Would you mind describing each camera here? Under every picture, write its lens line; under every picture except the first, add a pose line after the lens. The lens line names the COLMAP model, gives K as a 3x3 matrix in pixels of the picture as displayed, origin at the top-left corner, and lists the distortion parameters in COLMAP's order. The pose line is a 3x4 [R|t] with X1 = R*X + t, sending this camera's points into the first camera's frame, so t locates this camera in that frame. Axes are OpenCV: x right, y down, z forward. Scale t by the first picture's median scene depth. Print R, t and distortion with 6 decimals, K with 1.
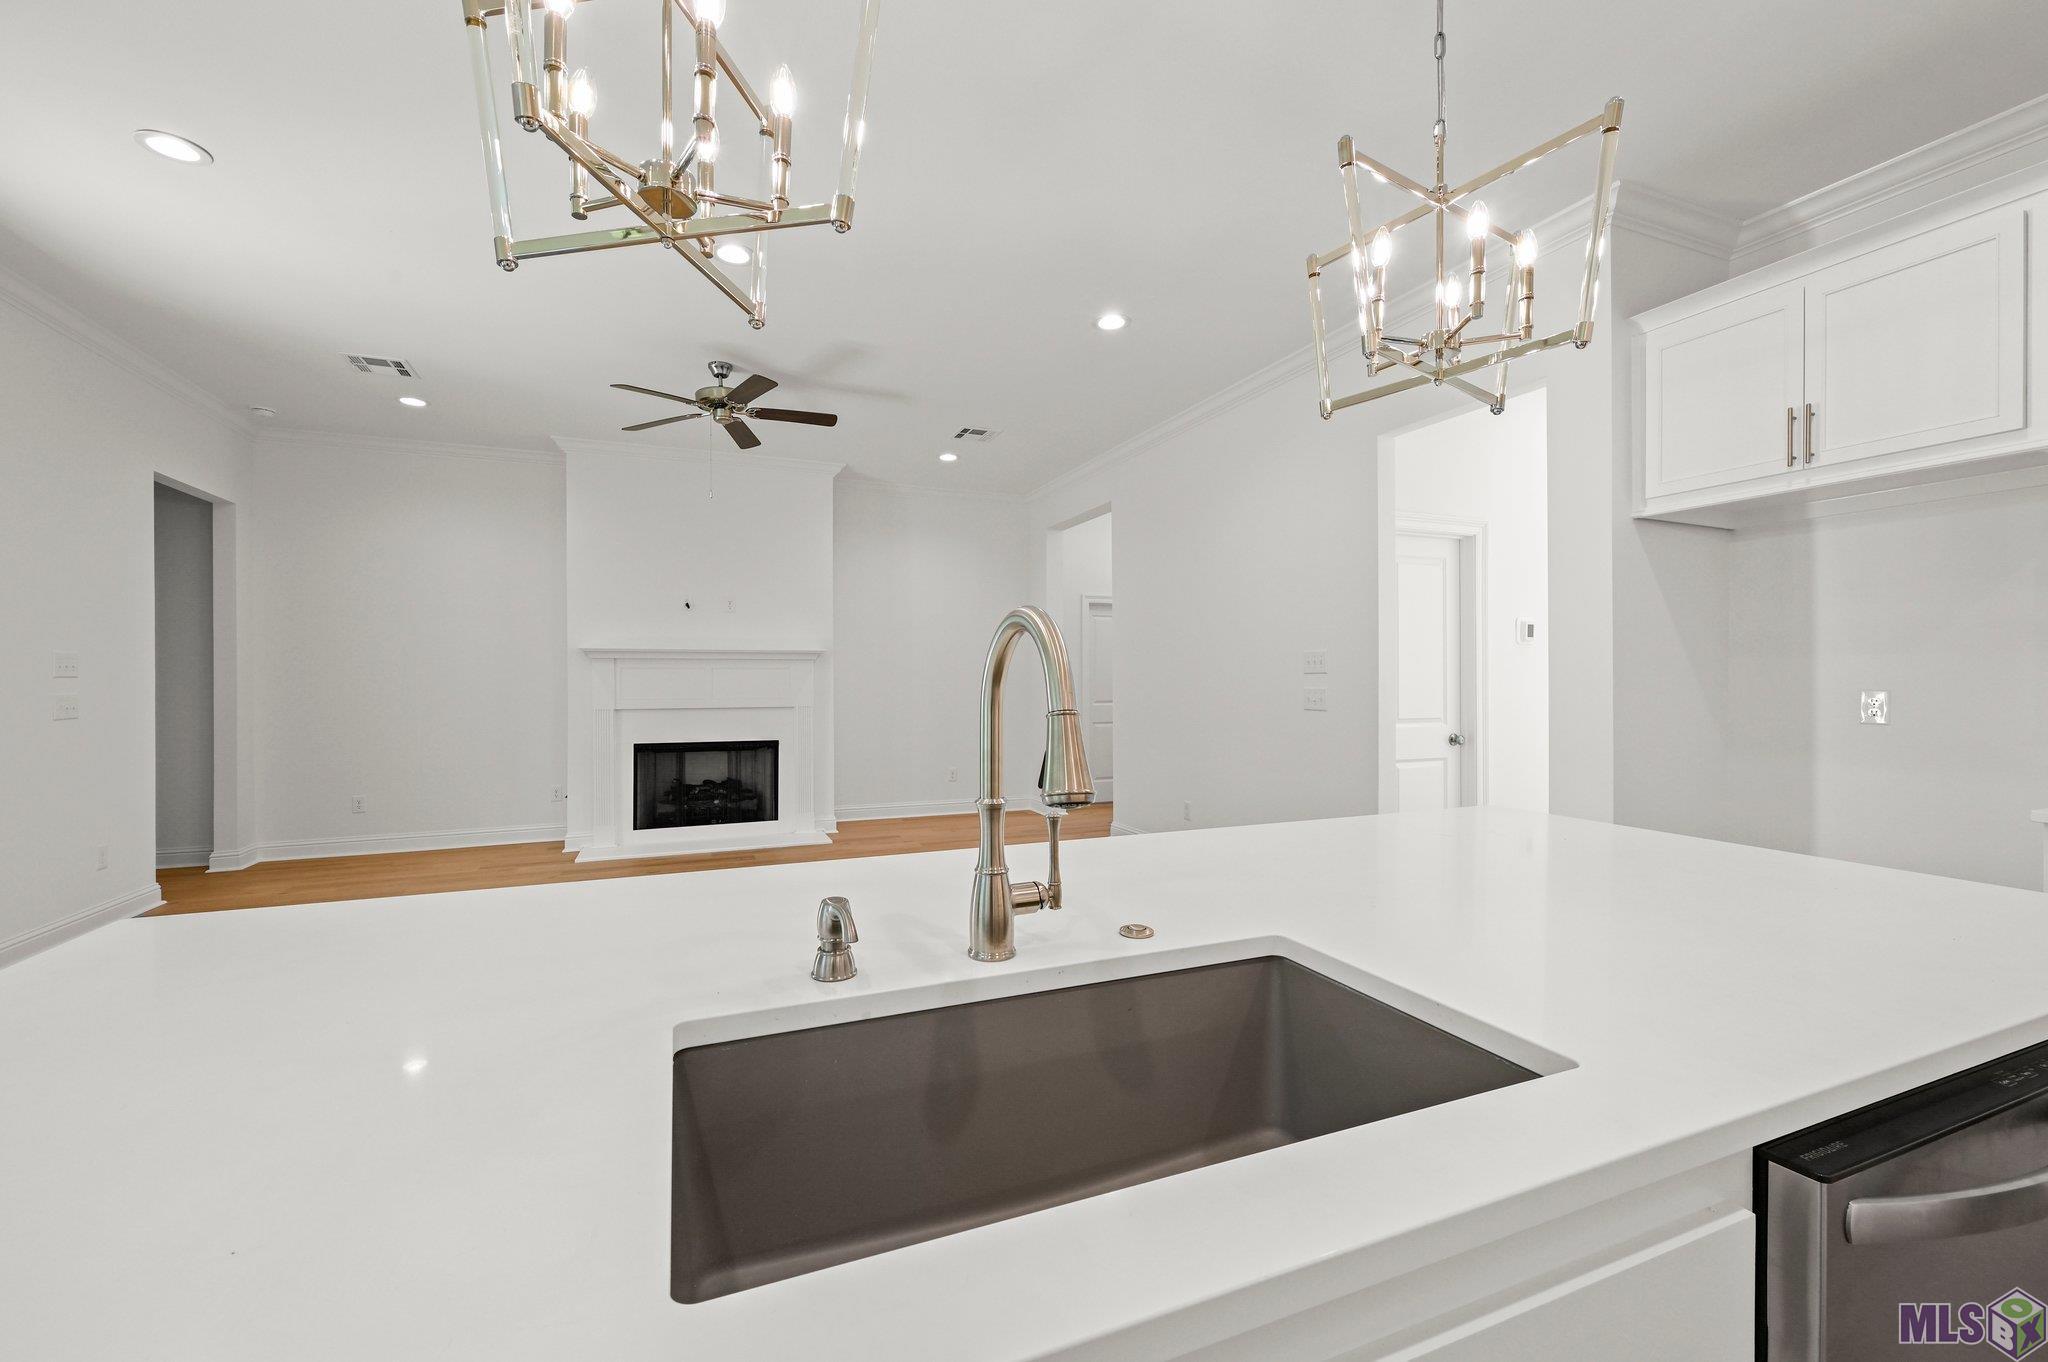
lens RADIAL K [[805.1, 0, 1002.2], [0, 805.1, 677.0], [0, 0, 1]] dist [0.000438, -0.000438]
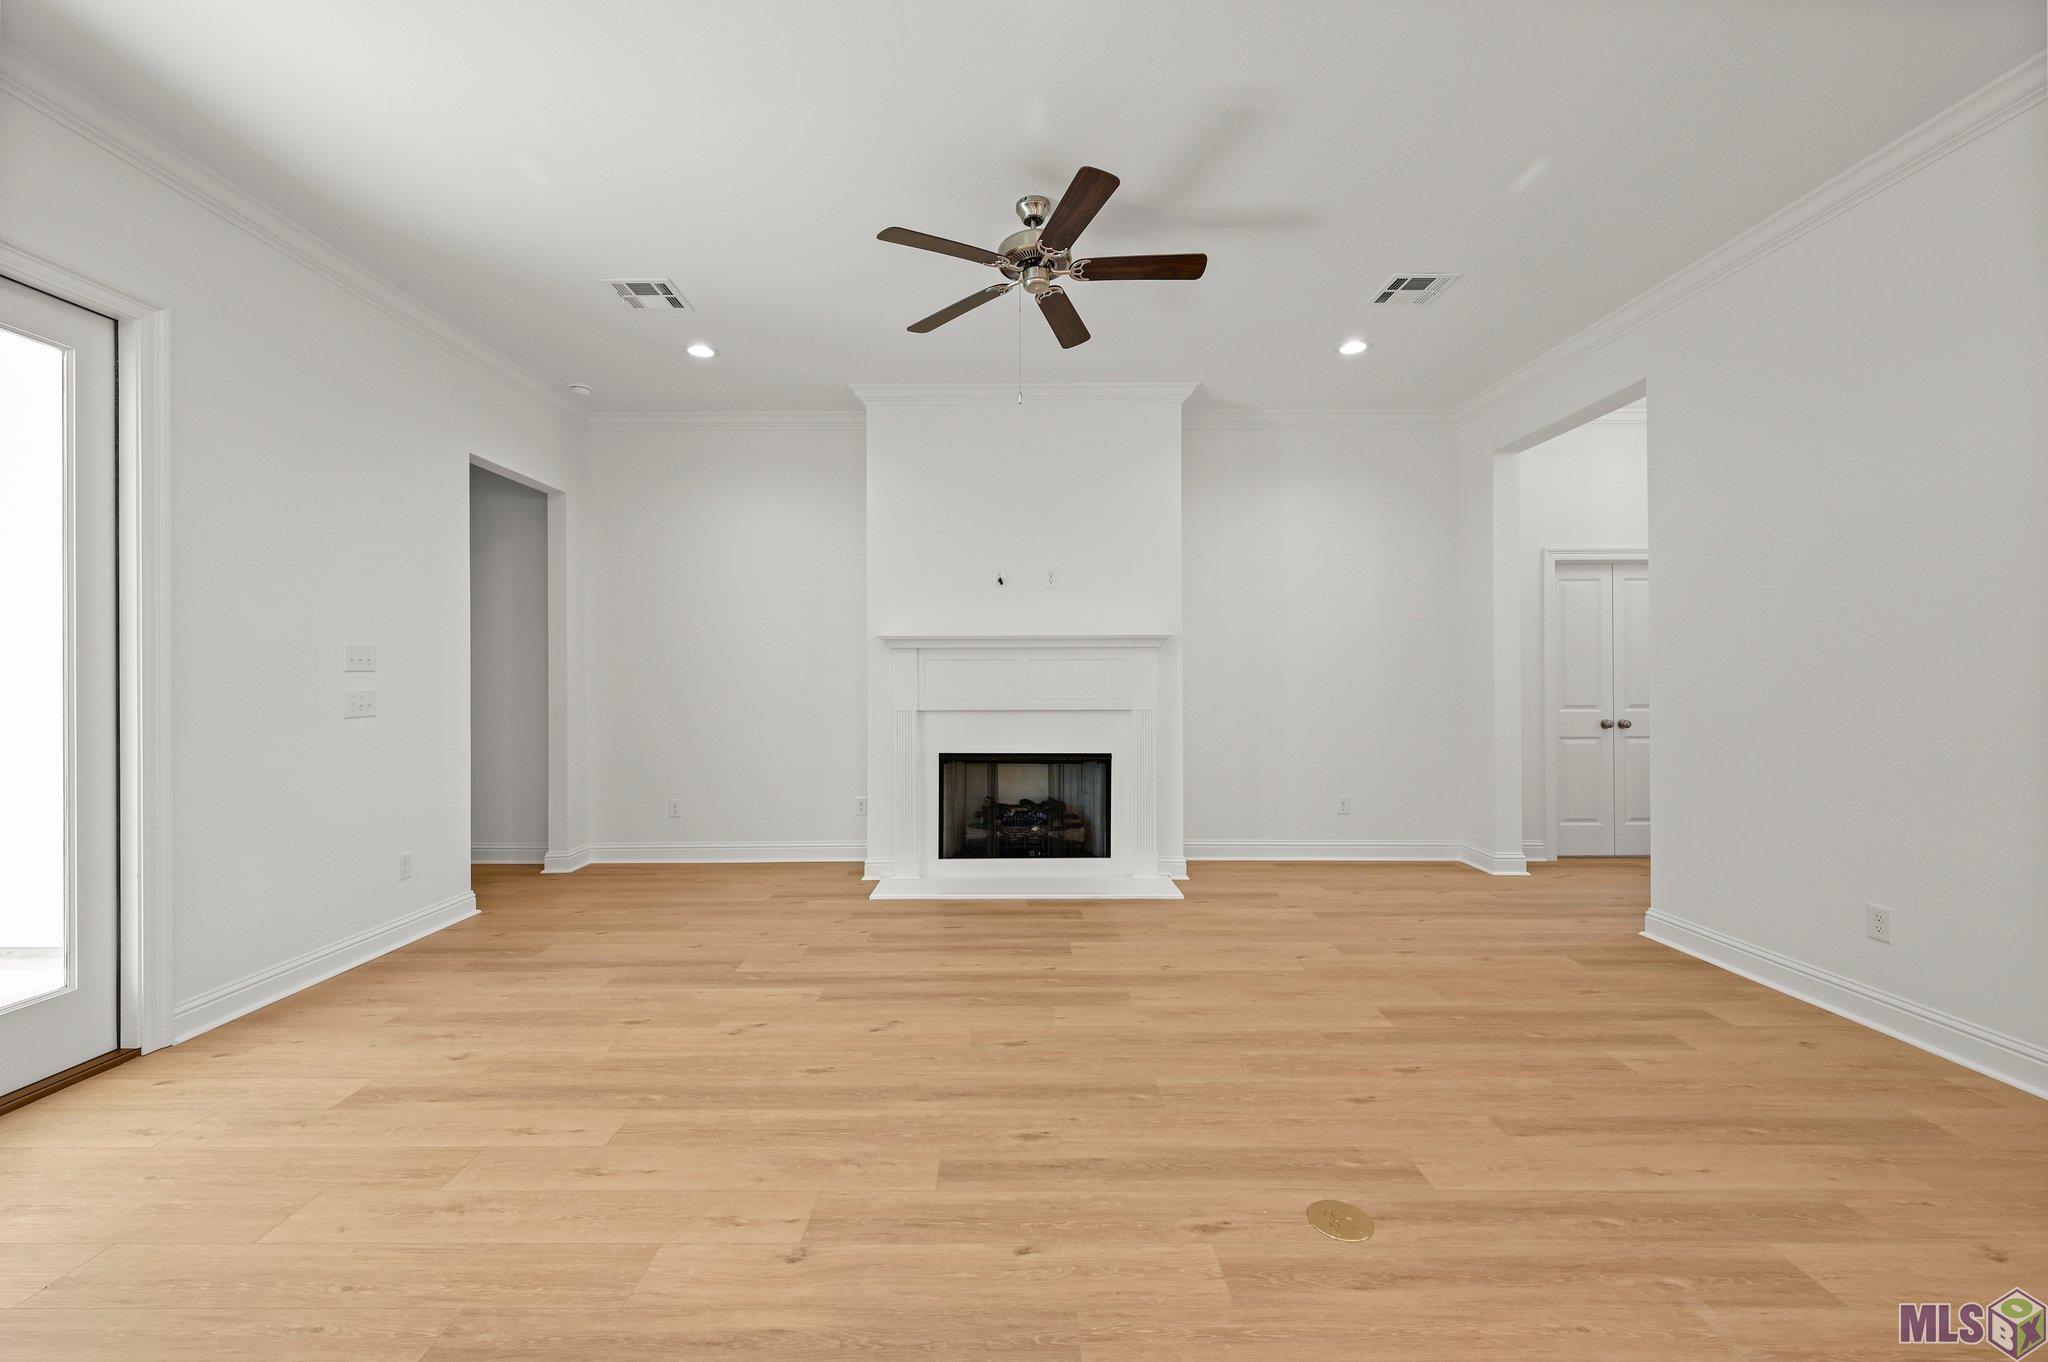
lens RADIAL K [[805.1, 0, 1013.1], [0, 805.1, 676.2], [0, 0, 1]] dist [0.000438, -0.000438]
pose [[0.929092, -0.000957, -0.369846, -0.085902], [0.002056, 0.999995, 0.002577, 0.003468], [0.369842, -0.003154, 0.929089, 0.268954]]
